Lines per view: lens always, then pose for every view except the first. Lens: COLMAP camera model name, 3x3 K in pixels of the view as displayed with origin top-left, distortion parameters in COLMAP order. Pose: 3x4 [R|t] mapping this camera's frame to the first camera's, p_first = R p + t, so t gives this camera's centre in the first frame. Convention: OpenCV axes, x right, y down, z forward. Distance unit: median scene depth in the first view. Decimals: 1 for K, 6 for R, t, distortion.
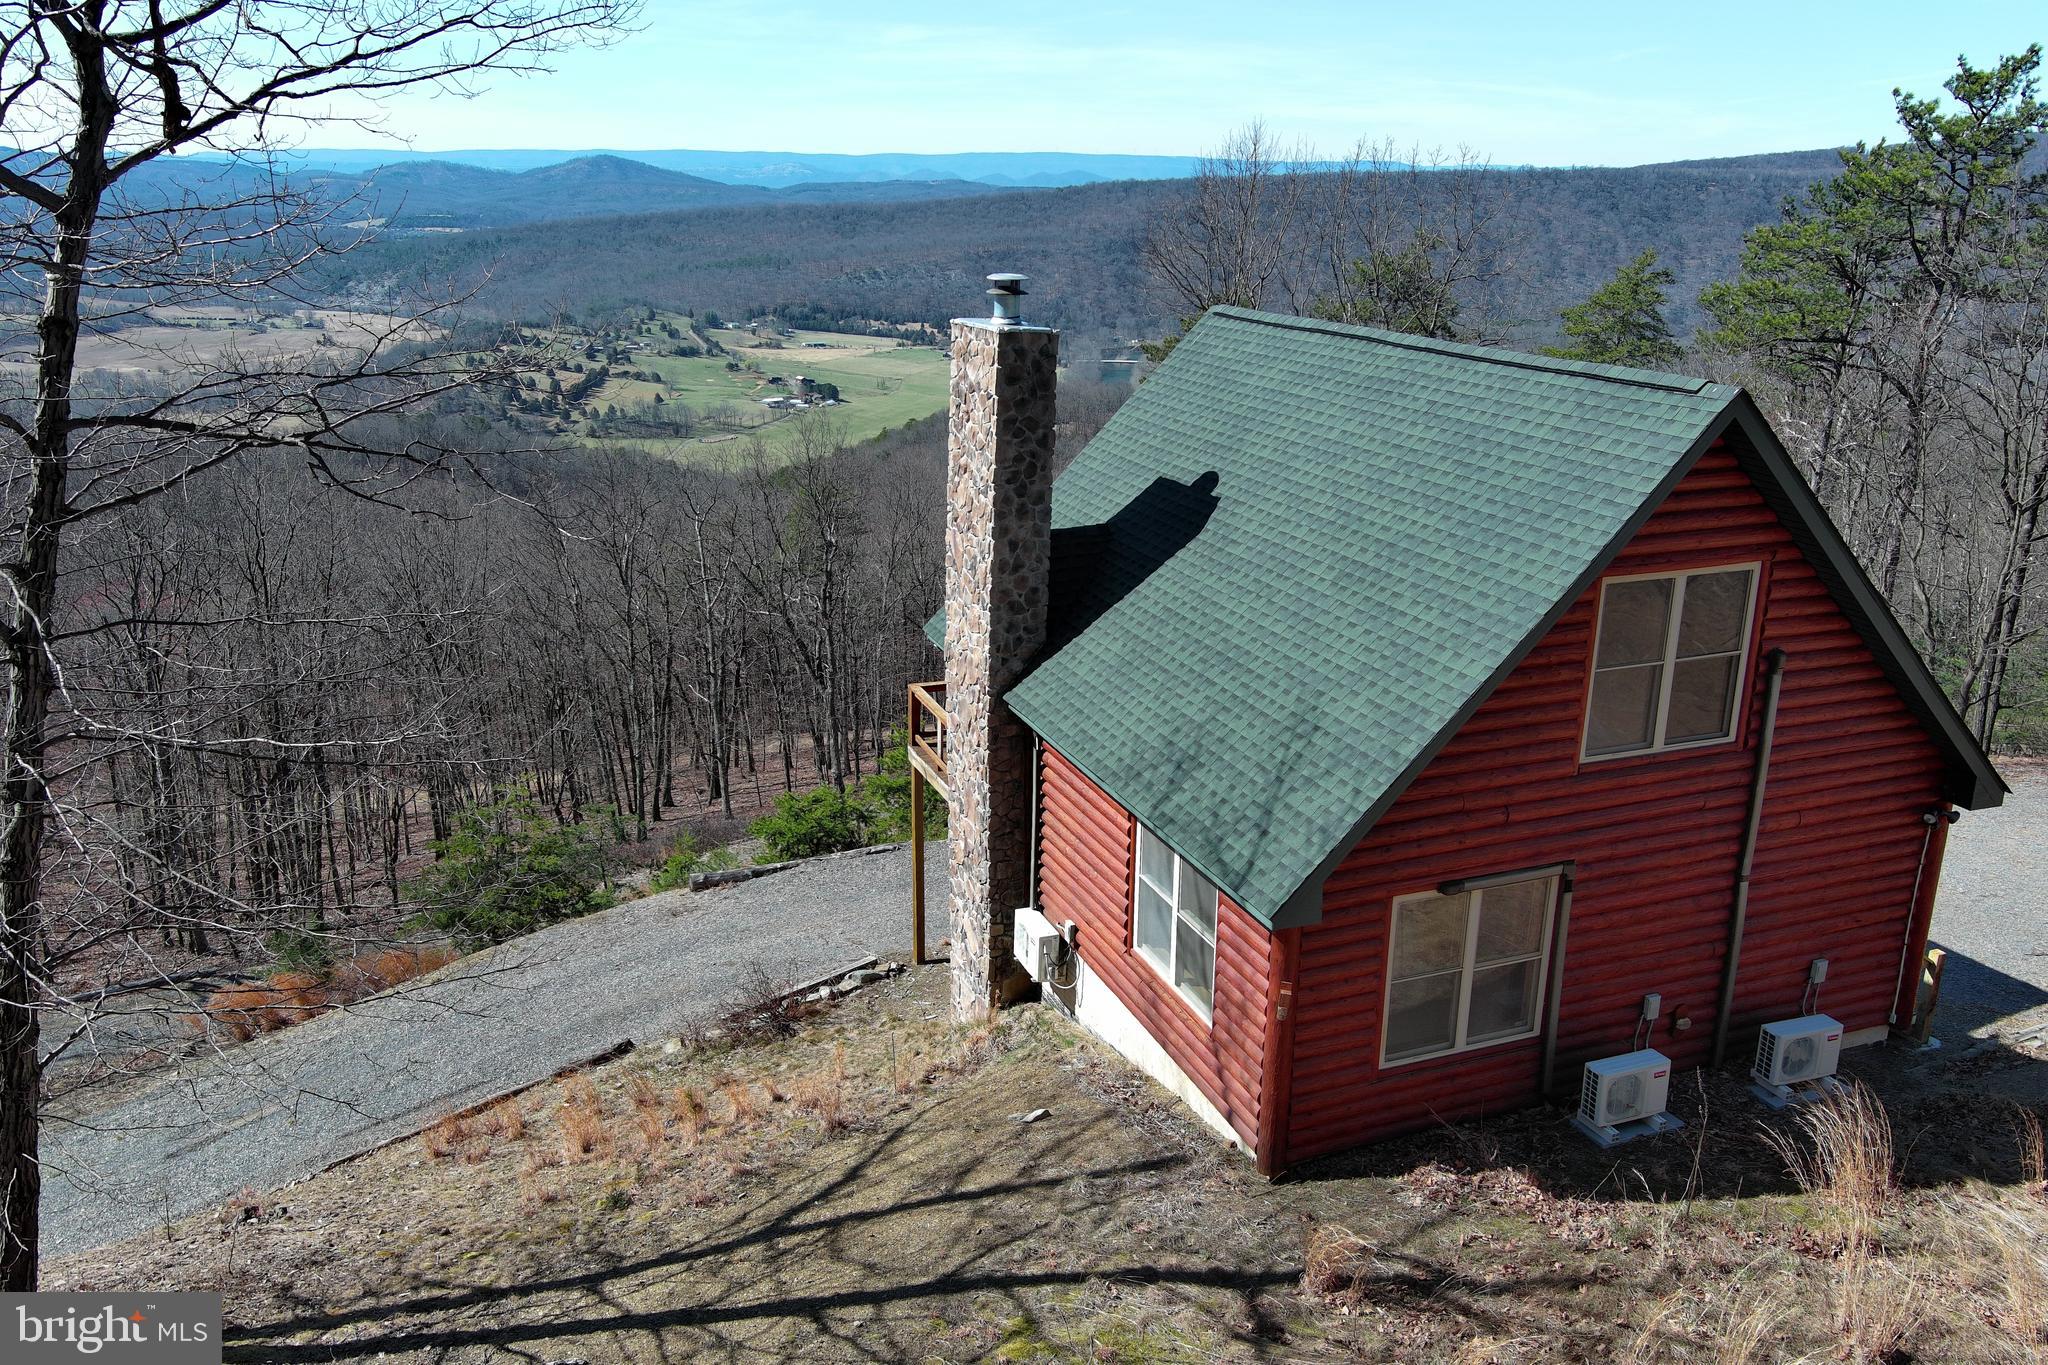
lens RADIAL K [[1584.6, 0, 1021.7], [0, 1584.6, 685.8], [0, 0, 1]] dist [0.044414, -0.070317]
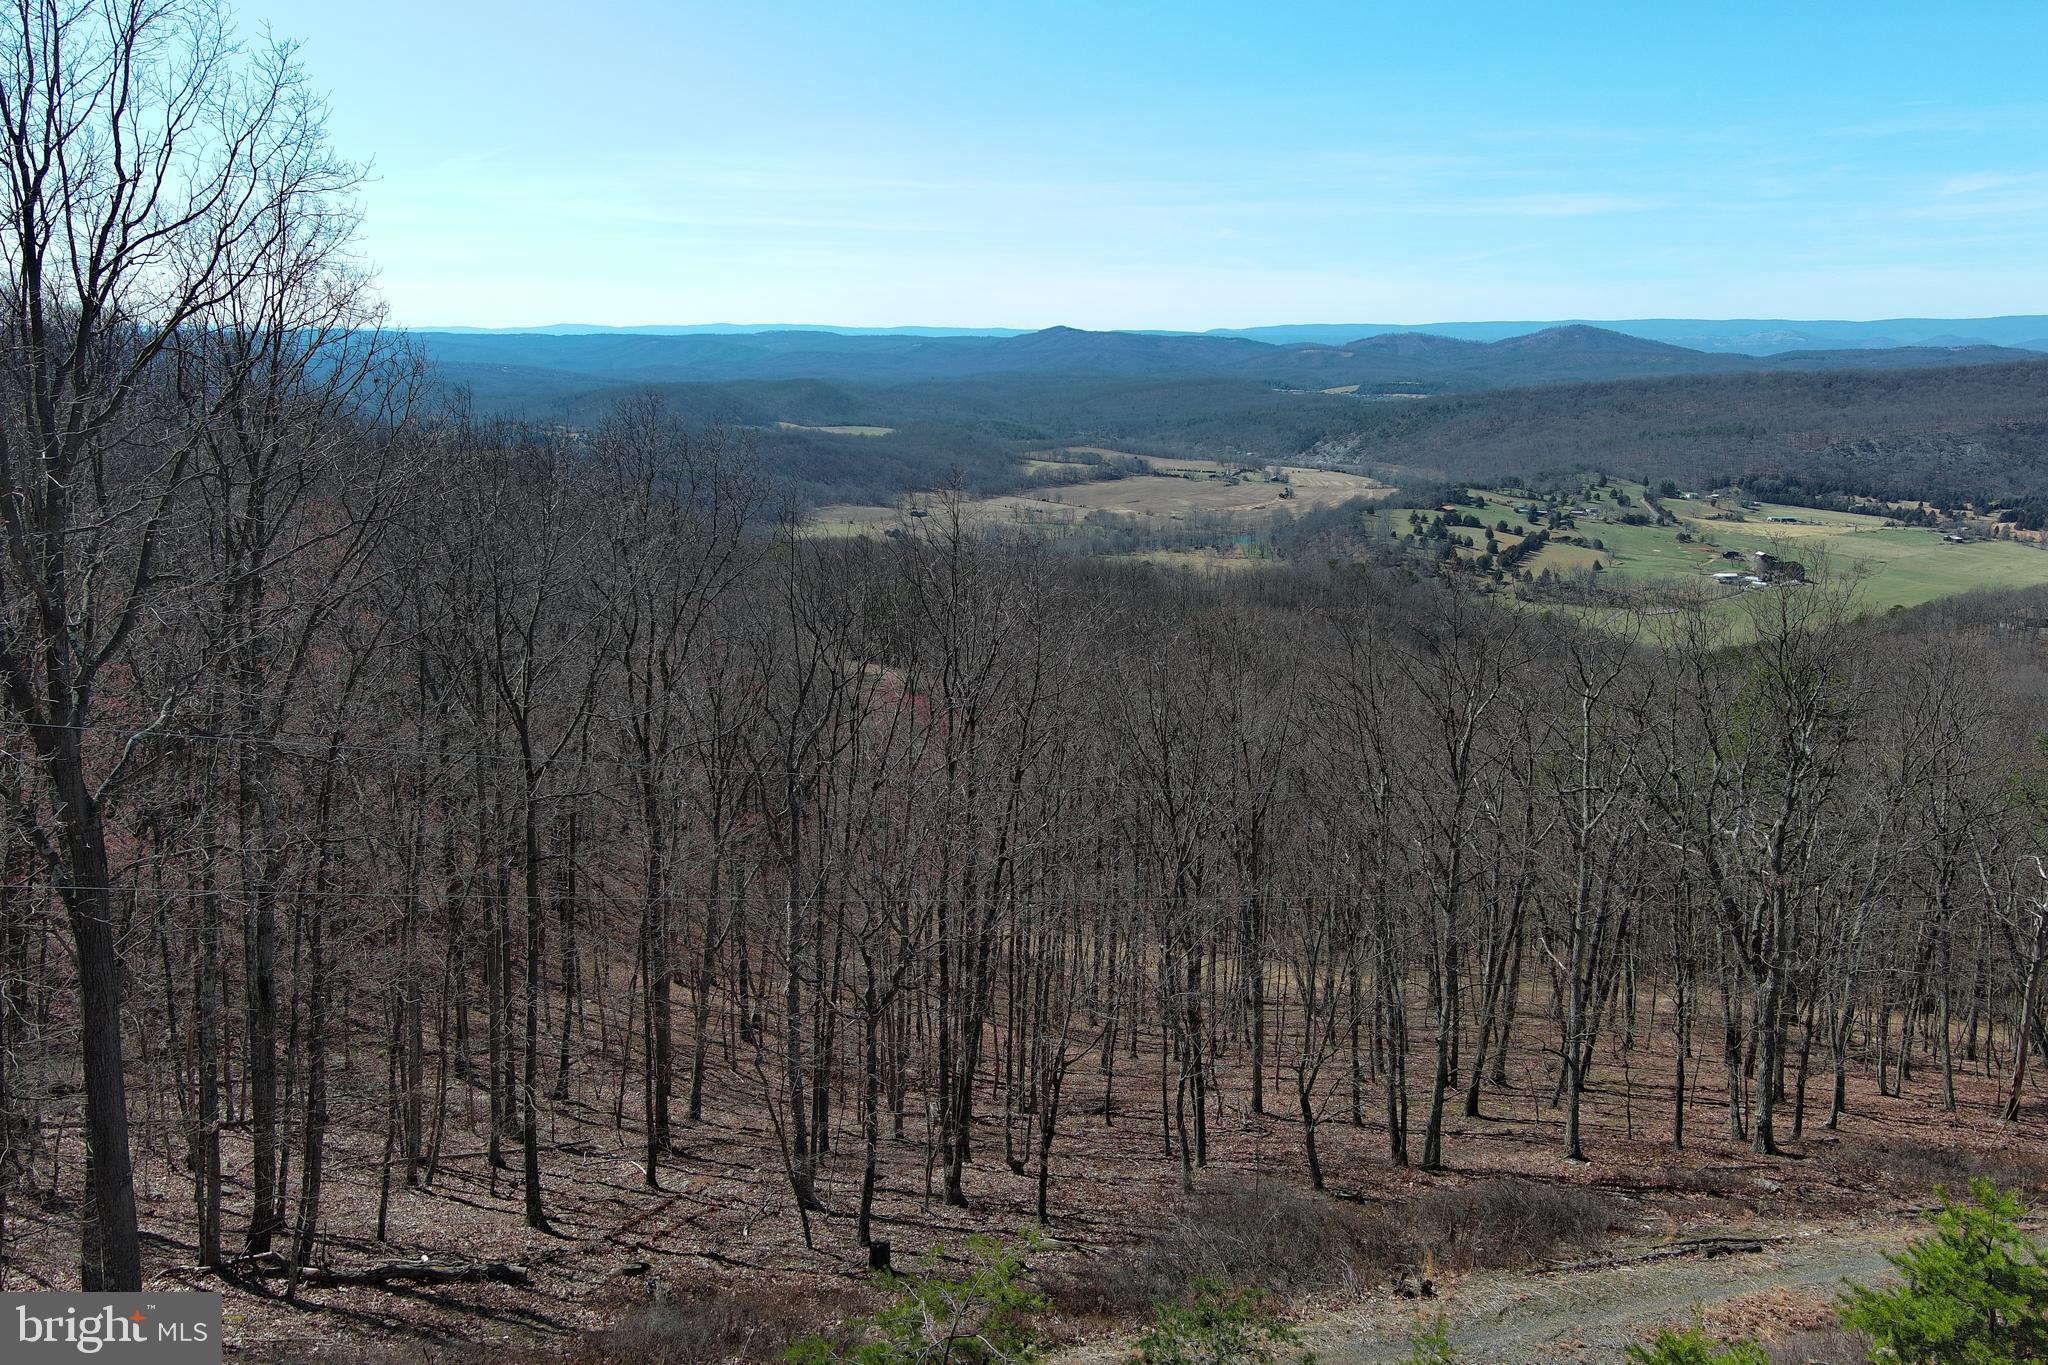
lens RADIAL K [[1582.7, 0, 999.0], [0, 1582.7, 696.1], [0, 0, 1]] dist [0.003166, -0.008447]
pose [[0.833227, 0.111109, -0.541652, -0.218171], [-0.160761, 0.985965, -0.045050, -0.145667], [0.529045, 0.124614, 0.839395, 1.316599]]
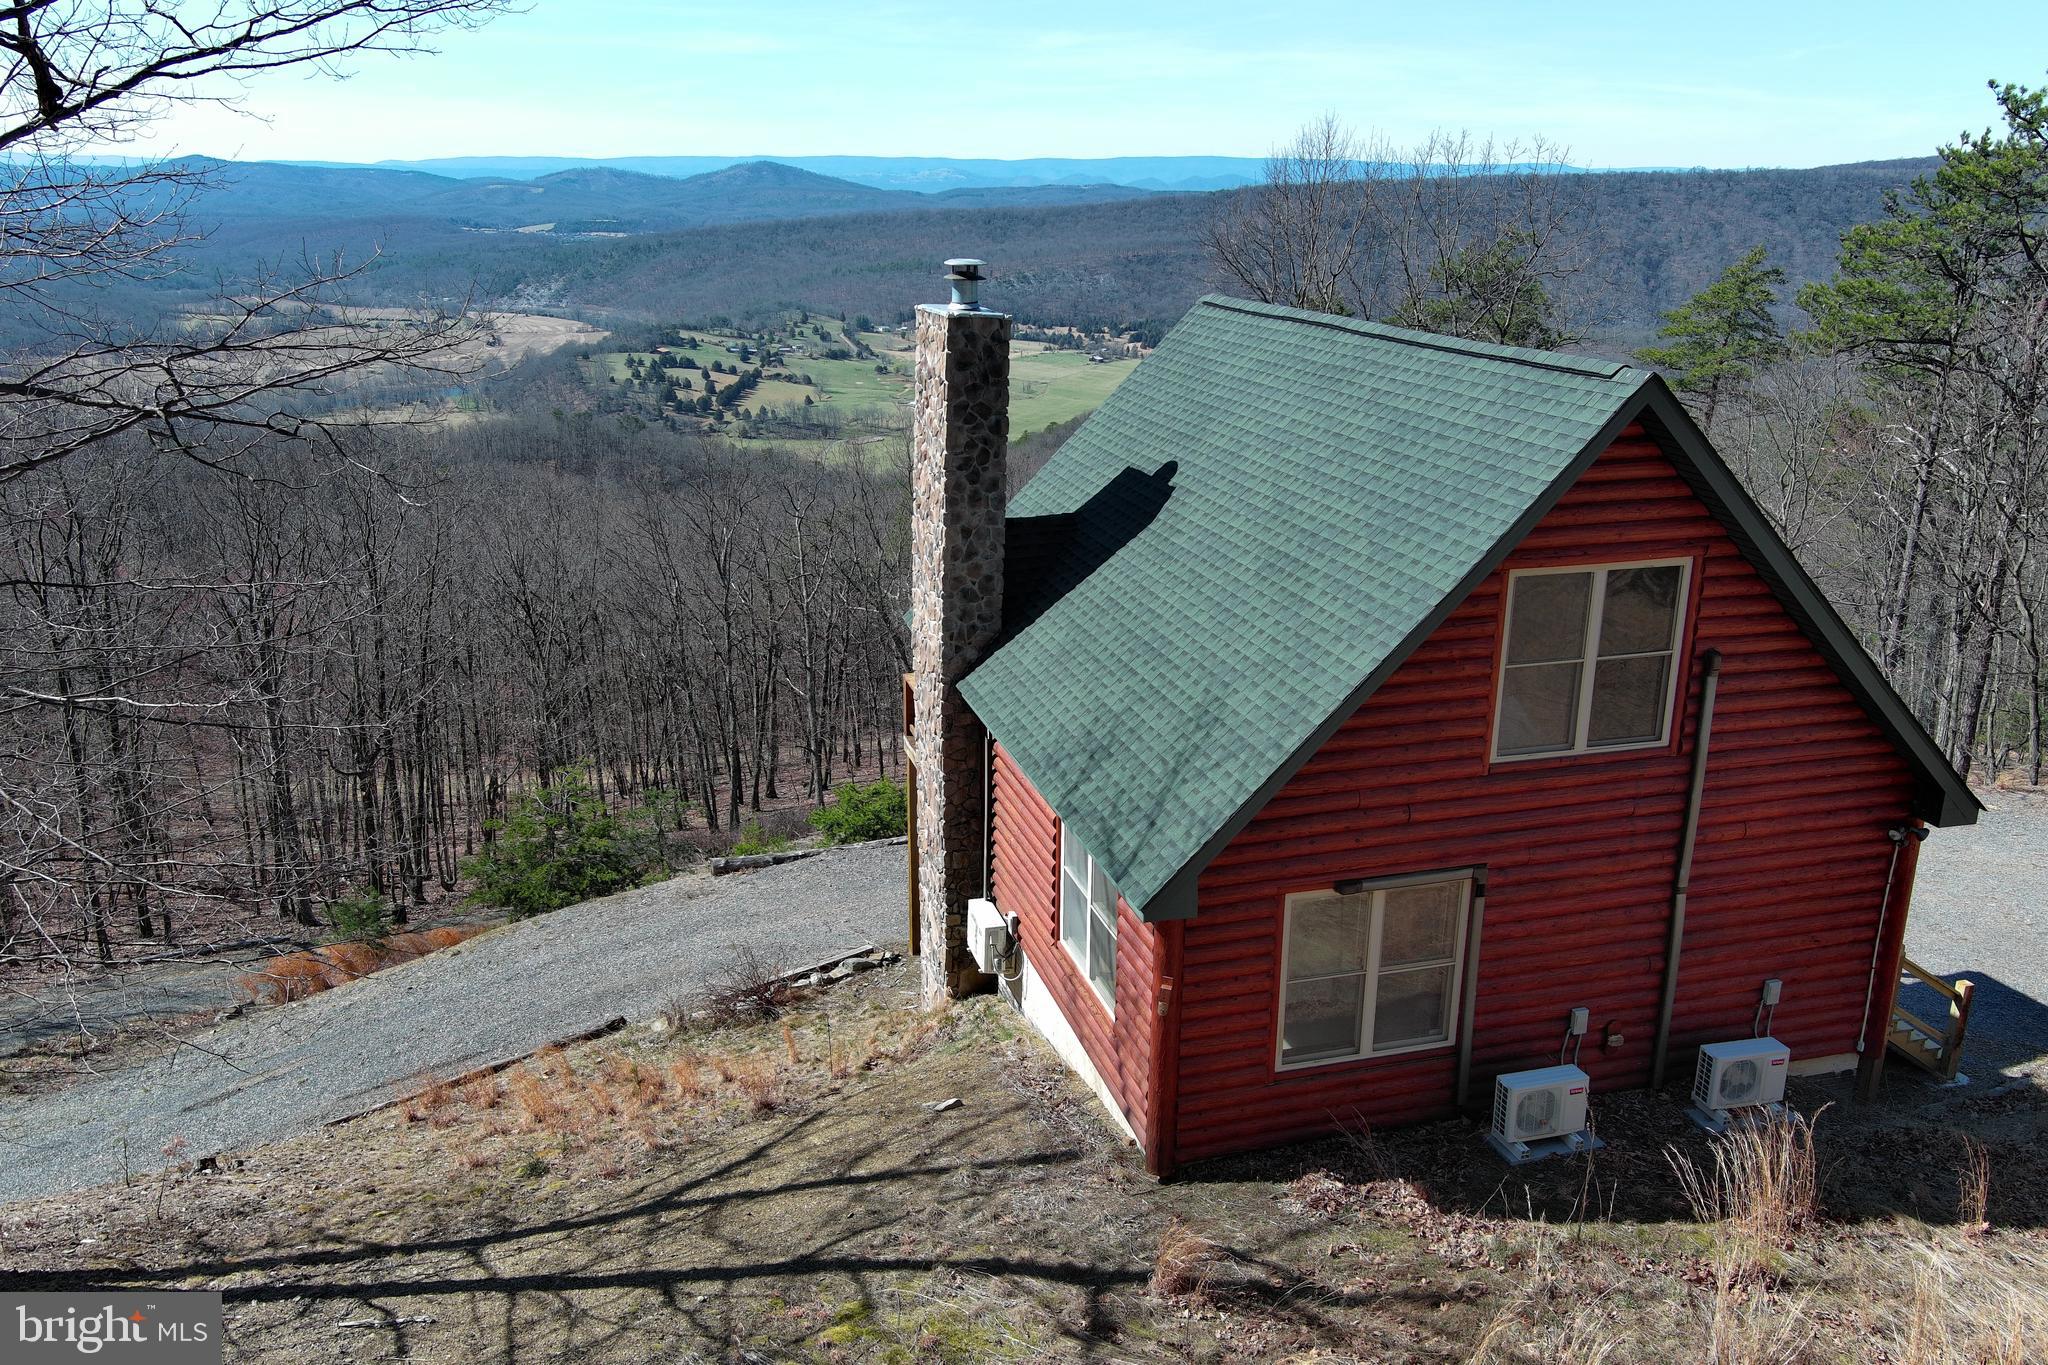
lens RADIAL K [[1584.6, 0, 1021.7], [0, 1584.6, 685.8], [0, 0, 1]] dist [0.044414, -0.070317]
pose [[0.995822, 0.024664, -0.087920, 0.123675], [-0.024891, 0.999689, -0.001487, 0.008517], [0.087856, 0.003669, 0.996126, 0.013596]]
